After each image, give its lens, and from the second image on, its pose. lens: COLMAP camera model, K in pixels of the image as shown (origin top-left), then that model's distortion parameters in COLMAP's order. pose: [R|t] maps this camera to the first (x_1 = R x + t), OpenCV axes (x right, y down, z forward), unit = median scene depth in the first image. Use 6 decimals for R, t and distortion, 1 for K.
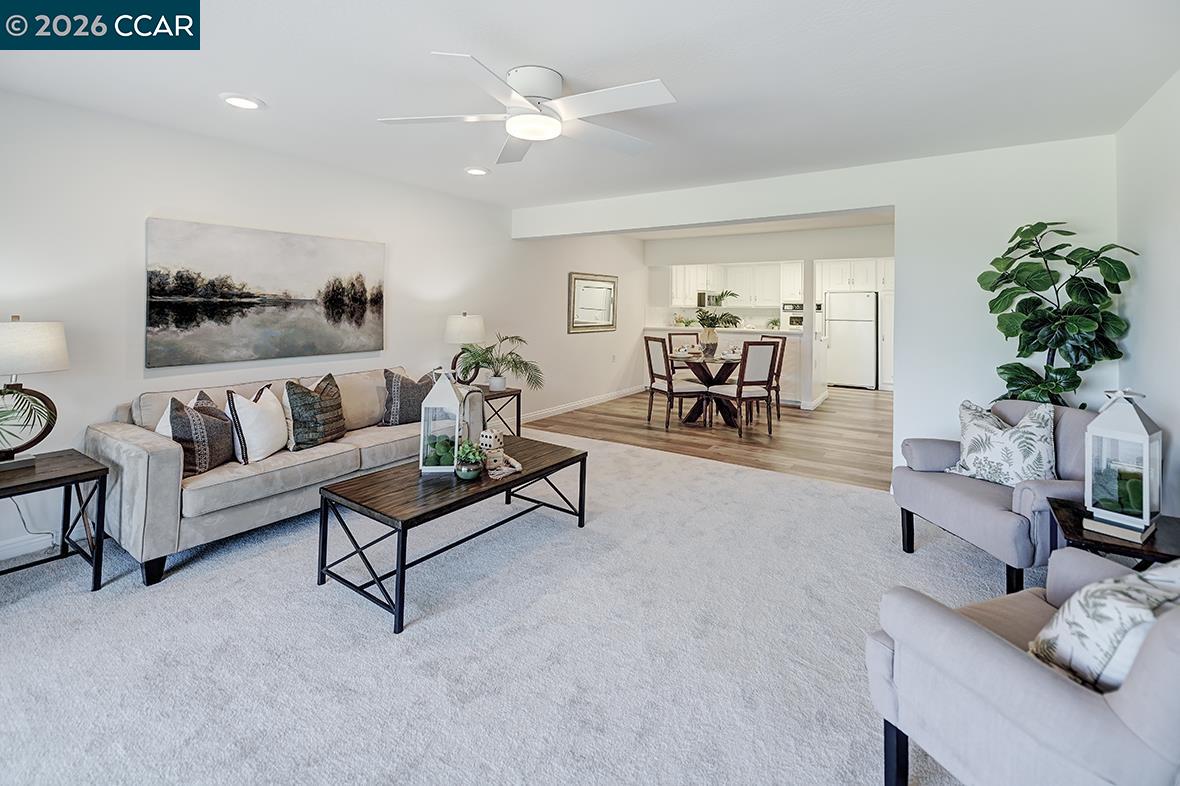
lens RADIAL K [[500.2, 0, 595.6], [0, 500.2, 384.7], [0, 0, 1]] dist [-0.000144, -0.000038]
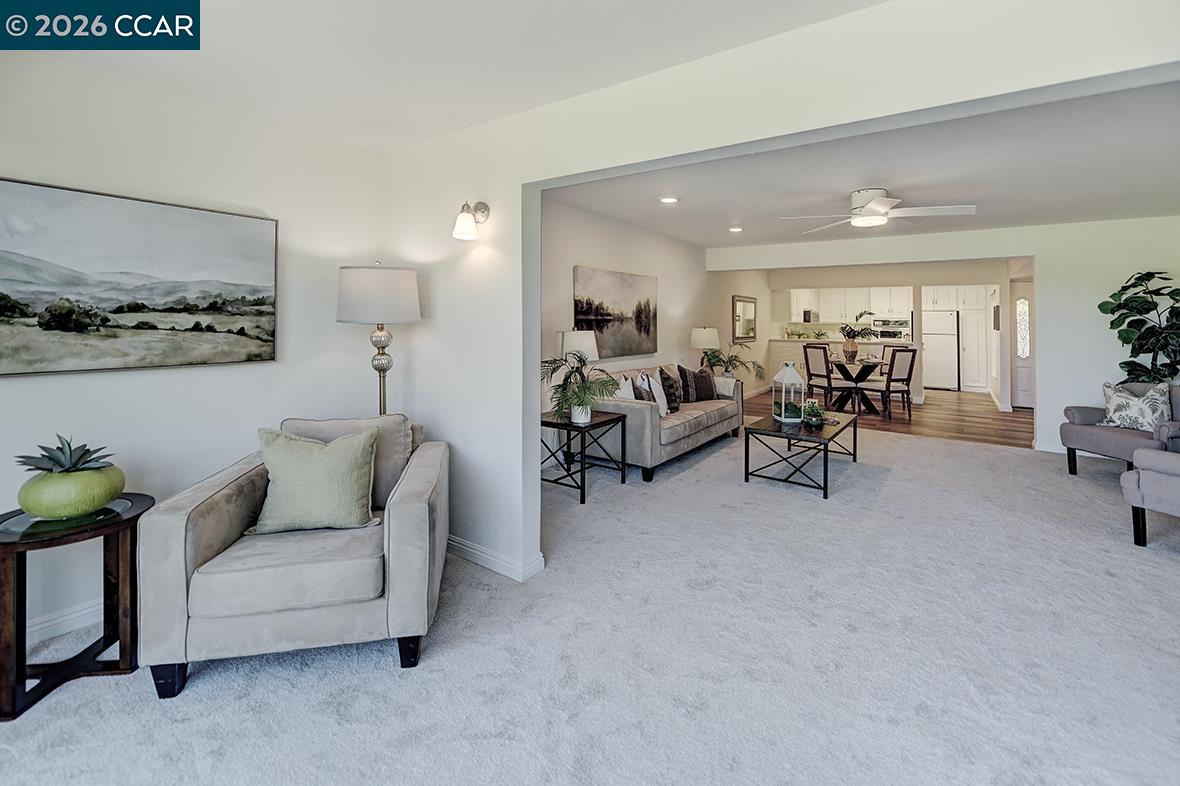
lens RADIAL K [[497.7, 0, 590.0], [0, 497.7, 393.0], [0, 0, 1]] dist [0.000366, 0.000086]
pose [[0.999900, 0.007176, -0.012217, -0.791811], [-0.007292, 0.999928, -0.009485, 0.080549], [0.012148, 0.009573, 0.999880, -0.550131]]
